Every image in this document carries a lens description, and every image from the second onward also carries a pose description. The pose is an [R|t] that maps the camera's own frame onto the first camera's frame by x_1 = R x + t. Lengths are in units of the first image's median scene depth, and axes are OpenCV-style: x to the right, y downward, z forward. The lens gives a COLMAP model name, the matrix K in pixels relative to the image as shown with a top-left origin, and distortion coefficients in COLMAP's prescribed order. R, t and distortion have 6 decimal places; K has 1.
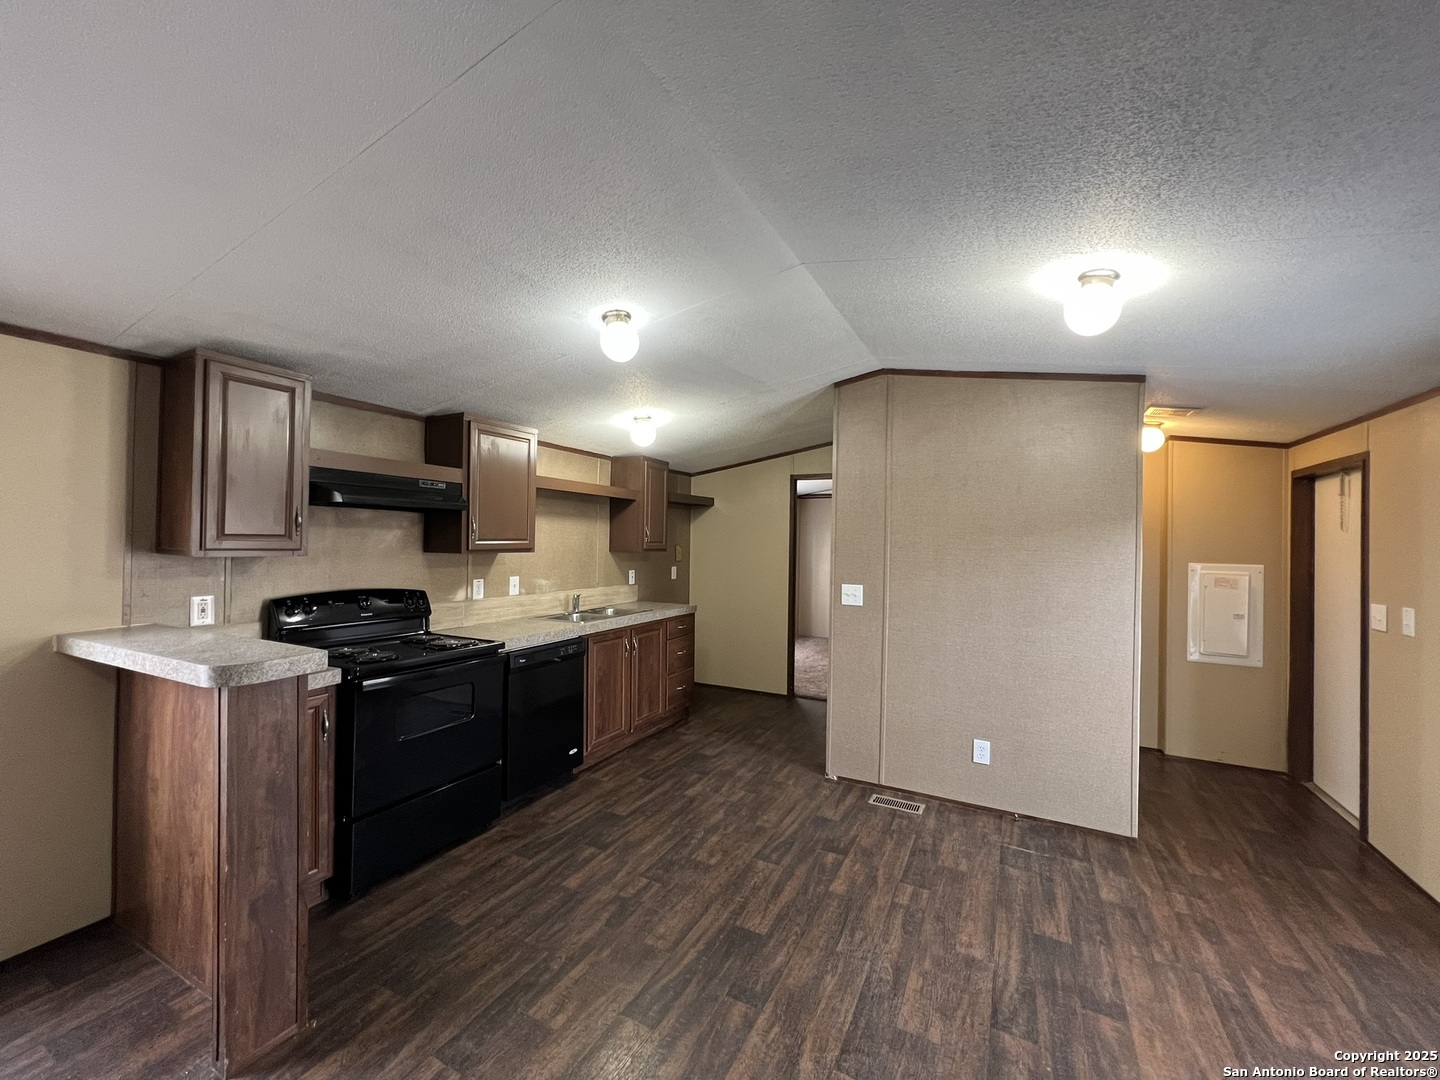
lens RADIAL K [[578.2, 0, 717.1], [0, 578.2, 535.8], [0, 0, 1]] dist [-0.004916, 0.001314]
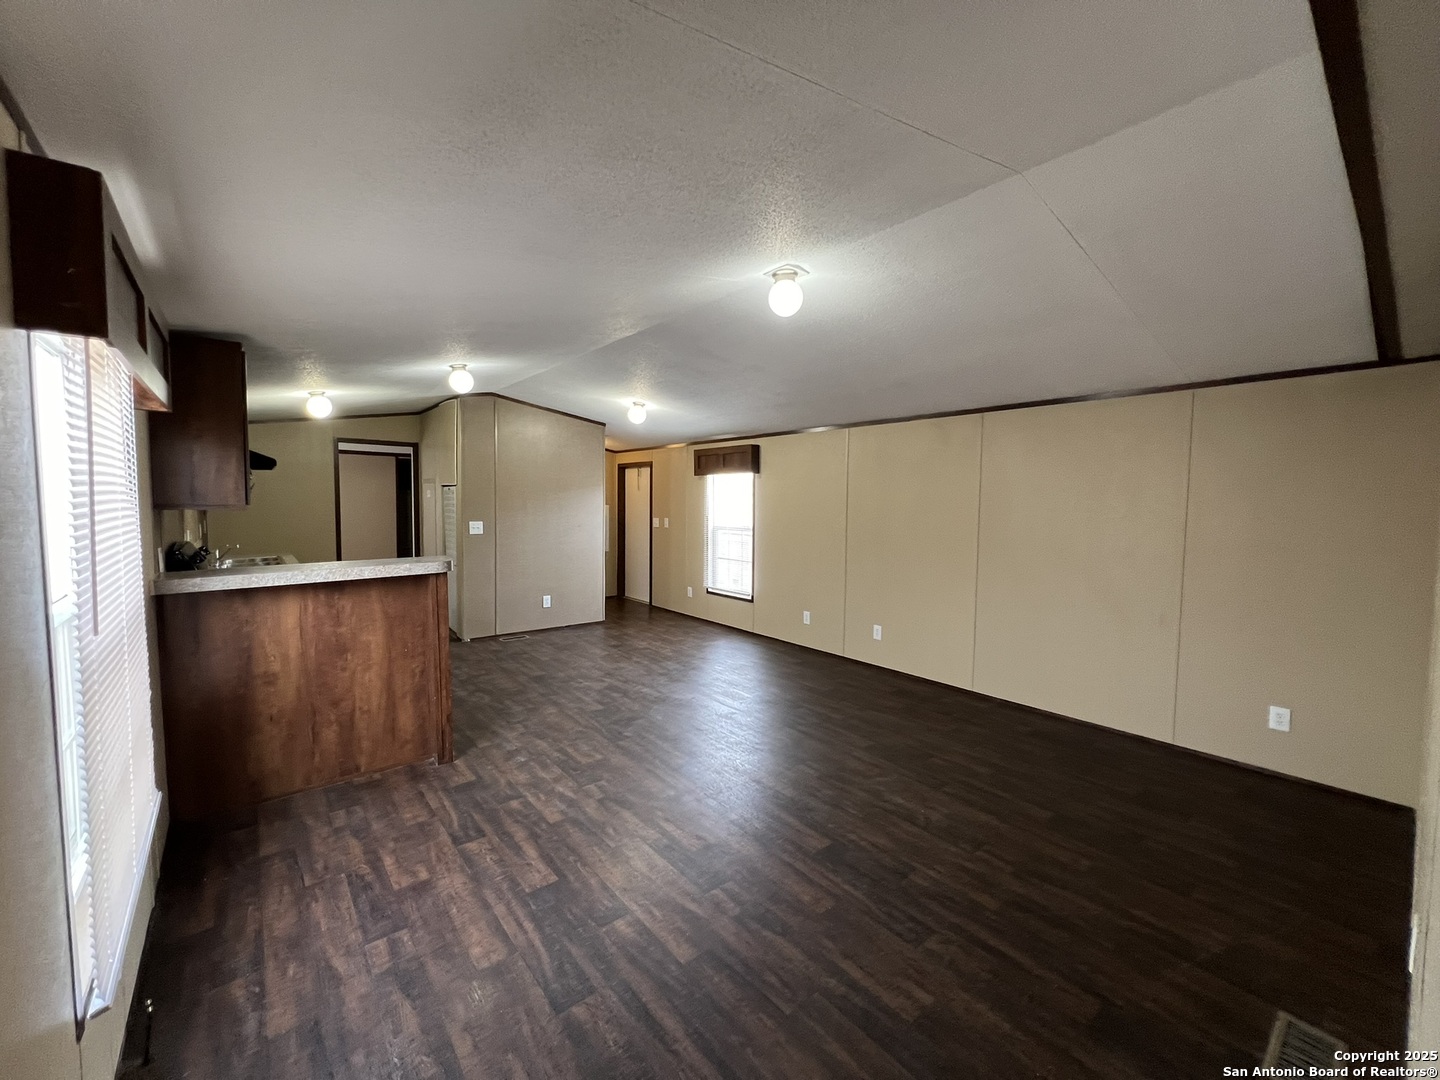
lens RADIAL K [[578.2, 0, 715.3], [0, 578.2, 539.7], [0, 0, 1]] dist [-0.004916, 0.001314]
pose [[0.396222, -0.073413, 0.915215, -1.004814], [-0.008339, 0.996469, 0.083541, -0.007050], [-0.918117, -0.040733, 0.394210, -0.272577]]
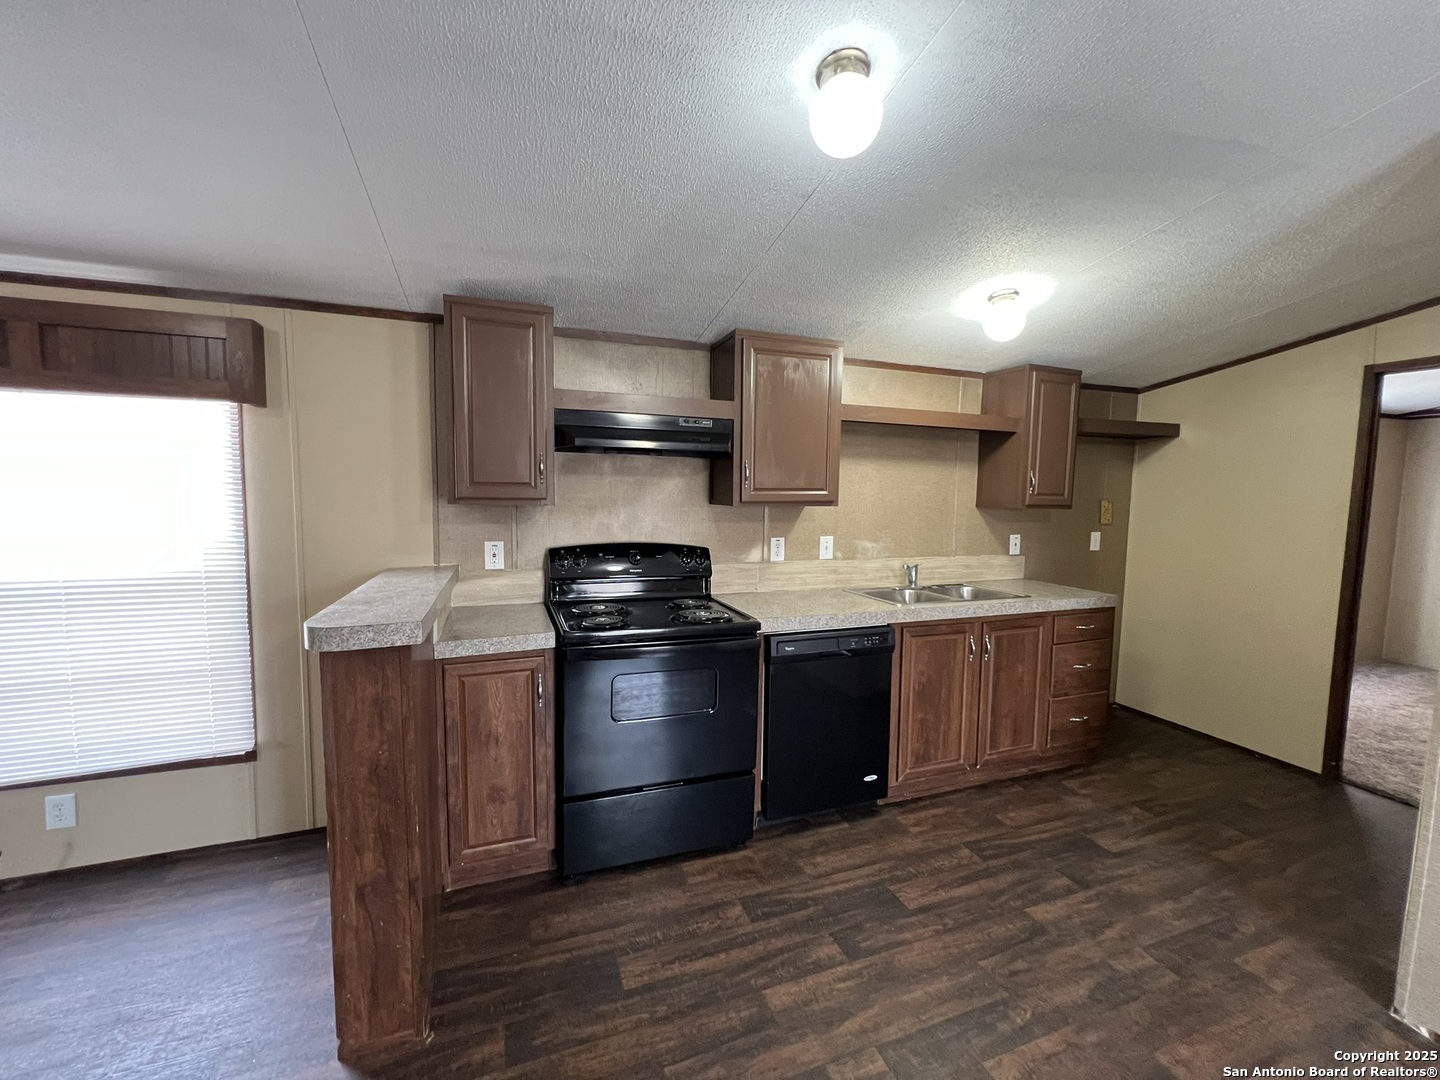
lens RADIAL K [[578.2, 0, 716.4], [0, 578.2, 536.0], [0, 0, 1]] dist [-0.004916, 0.001314]
pose [[0.736429, 0.051170, -0.674577, 0.085299], [0.001964, 0.996970, 0.077768, 0.008395], [0.676512, -0.058596, 0.734097, 0.340502]]
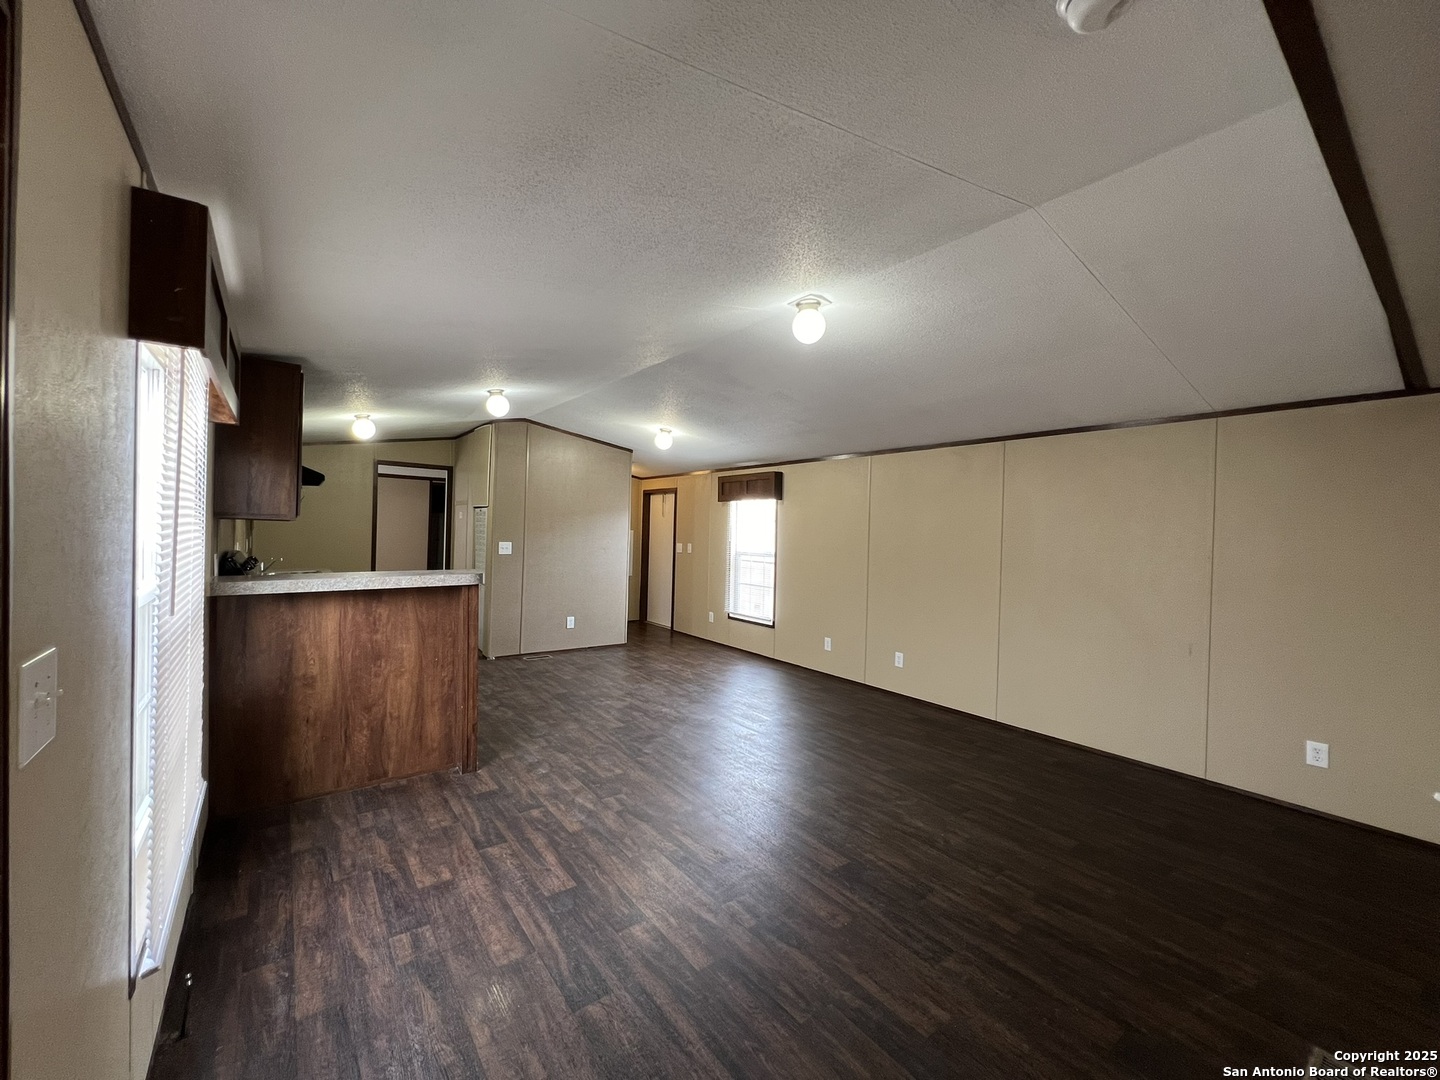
lens RADIAL K [[578.2, 0, 715.7], [0, 578.2, 539.8], [0, 0, 1]] dist [-0.004916, 0.001314]
pose [[0.431983, -0.016582, 0.901729, -1.026124], [-0.024640, 0.999241, 0.030179, 0.011302], [-0.901545, -0.035255, 0.431246, -0.282579]]
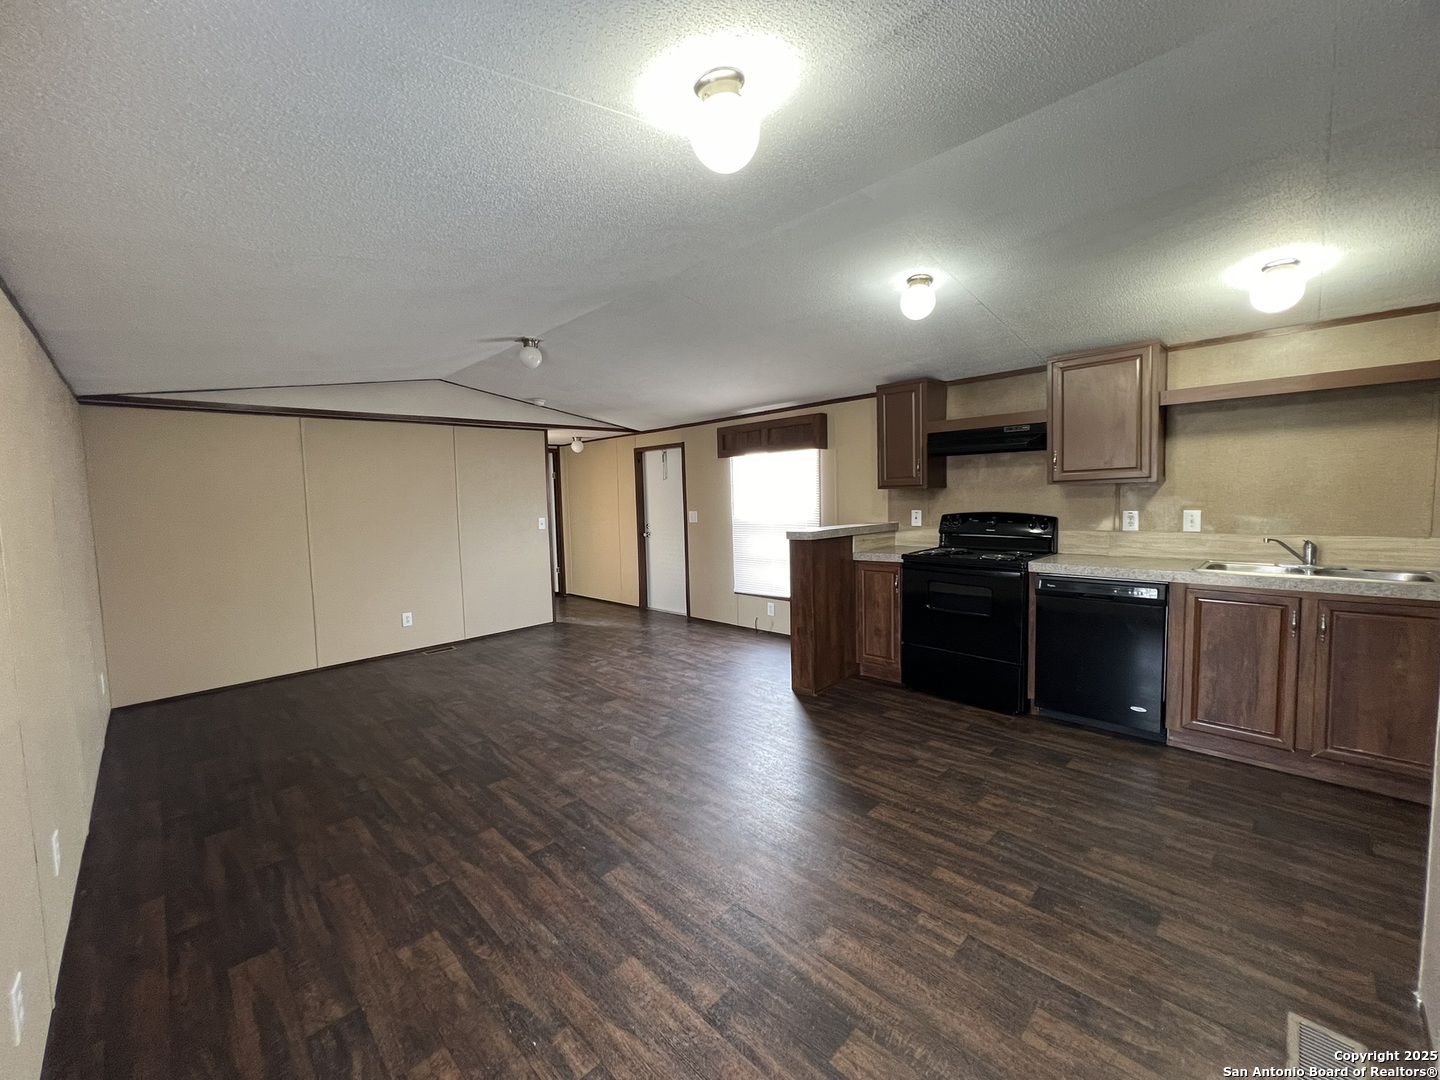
lens RADIAL K [[578.2, 0, 716.8], [0, 578.2, 537.1], [0, 0, 1]] dist [-0.004916, 0.001314]
pose [[-0.306626, 0.068166, -0.949386, 0.746620], [0.035823, 0.997552, 0.060055, 0.037687], [0.951156, -0.015595, -0.308317, 0.656504]]
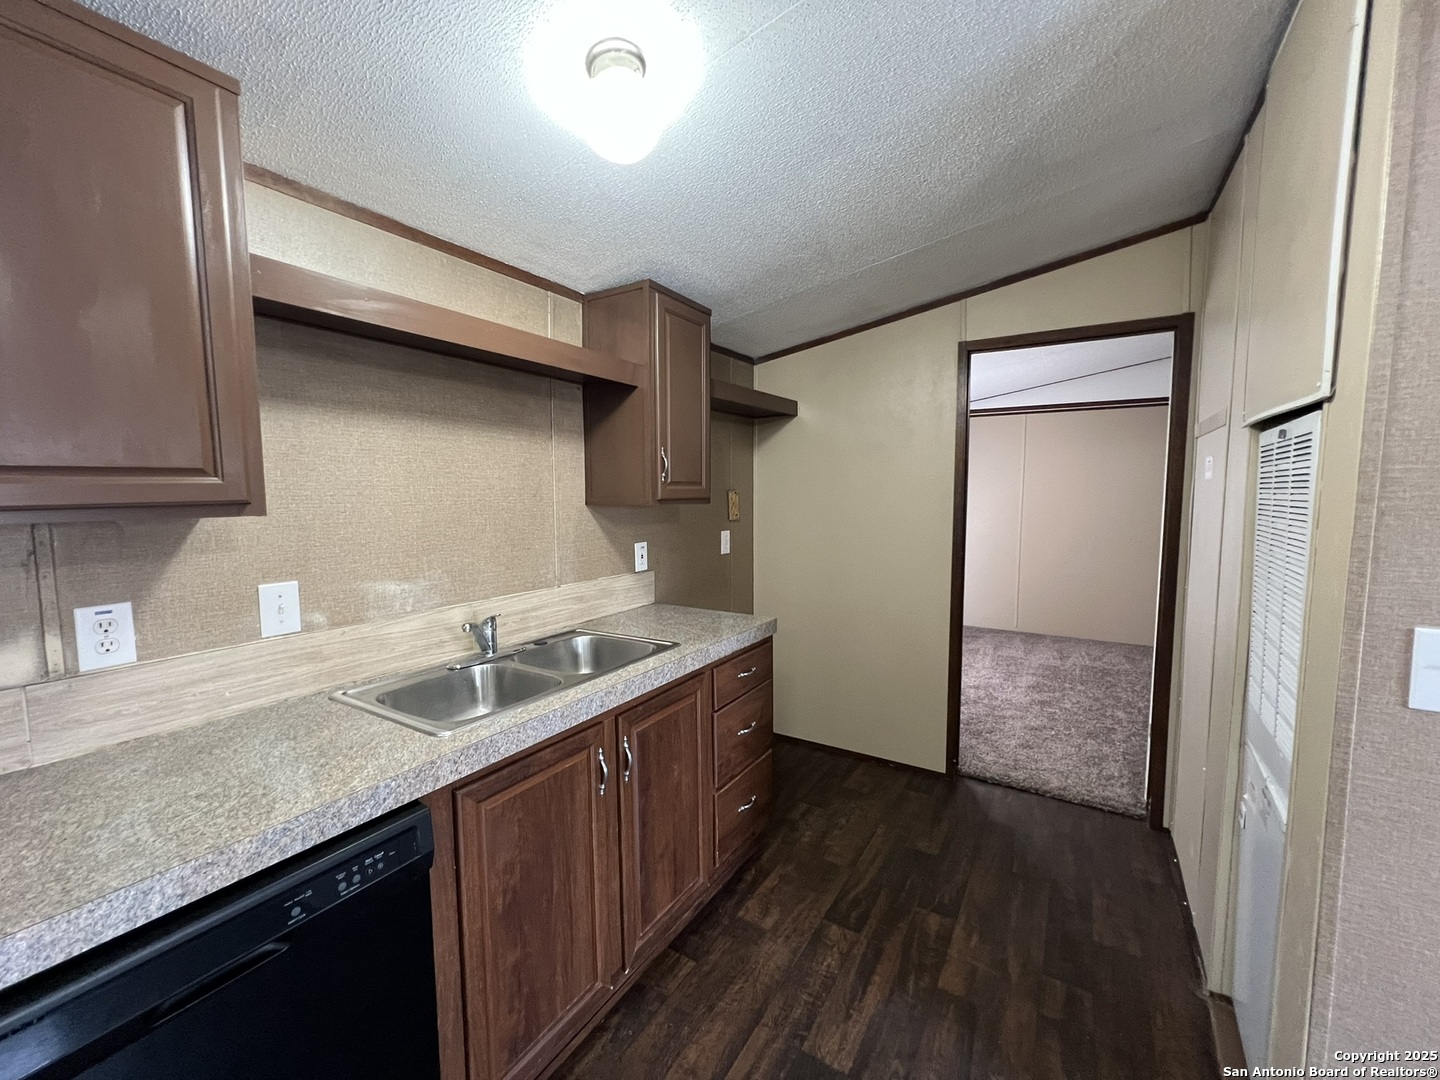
lens RADIAL K [[578.2, 0, 717.5], [0, 578.2, 535.9], [0, 0, 1]] dist [-0.004916, 0.001314]
pose [[0.996355, -0.012750, -0.084346, -0.058661], [0.019996, 0.996126, 0.085638, 0.018999], [0.082928, -0.087012, 0.992750, 0.745725]]
